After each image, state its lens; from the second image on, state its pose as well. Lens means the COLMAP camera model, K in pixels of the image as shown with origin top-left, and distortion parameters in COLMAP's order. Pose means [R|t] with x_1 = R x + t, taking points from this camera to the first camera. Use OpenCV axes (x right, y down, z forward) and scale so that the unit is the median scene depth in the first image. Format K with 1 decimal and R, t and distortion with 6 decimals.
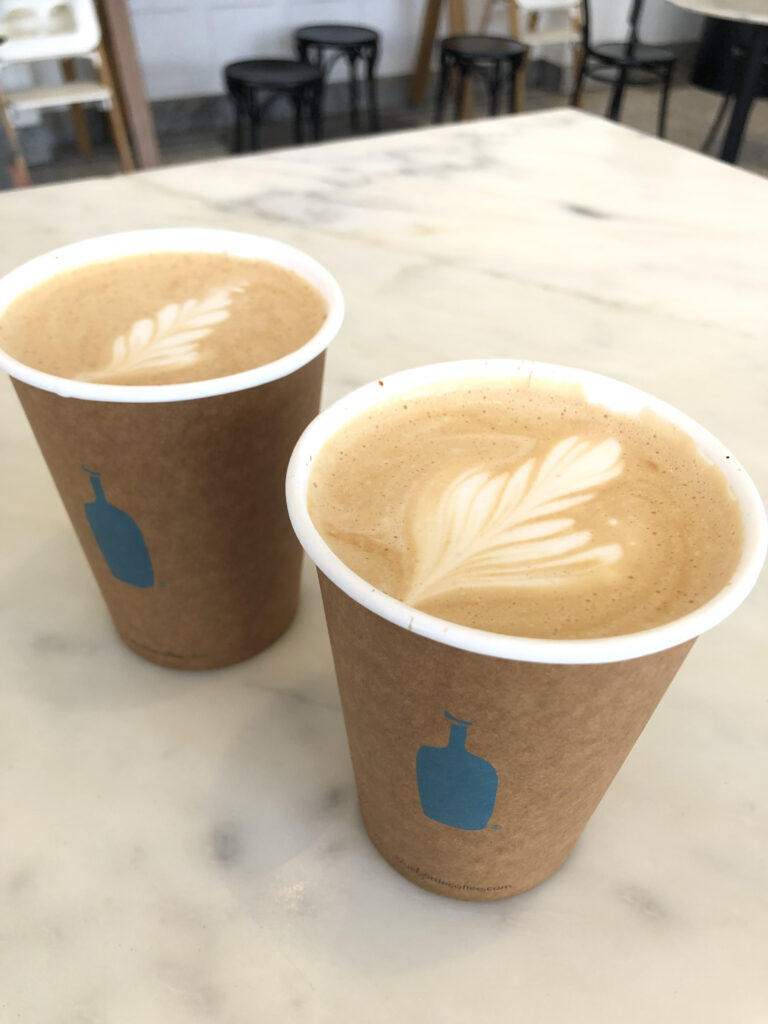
lens RADIAL K [[870.3, 0, 394.6], [0, 870.3, 512.1], [0, 0, 1]] dist [0.040408, -0.059722]
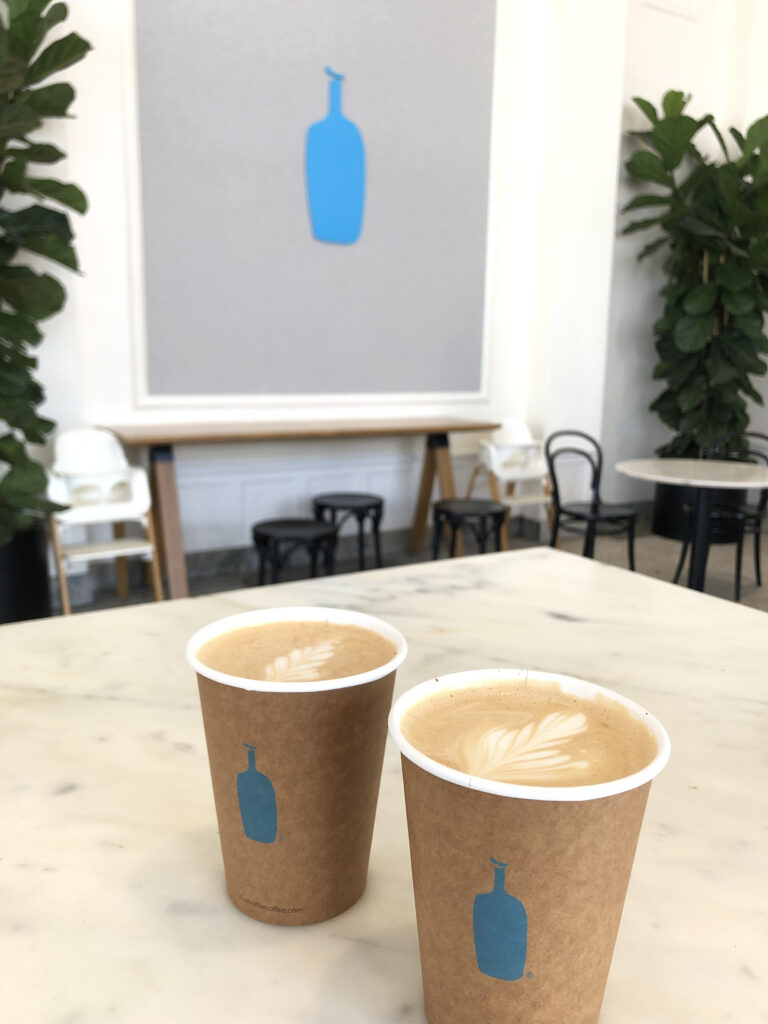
lens RADIAL K [[870.3, 0, 394.6], [0, 870.3, 512.1], [0, 0, 1]] dist [0.040408, -0.059722]
pose [[0.999879, -0.014846, 0.004565, -0.078716], [0.015262, 0.884541, -0.466212, 0.271401], [0.002884, 0.466226, 0.884661, -0.493618]]
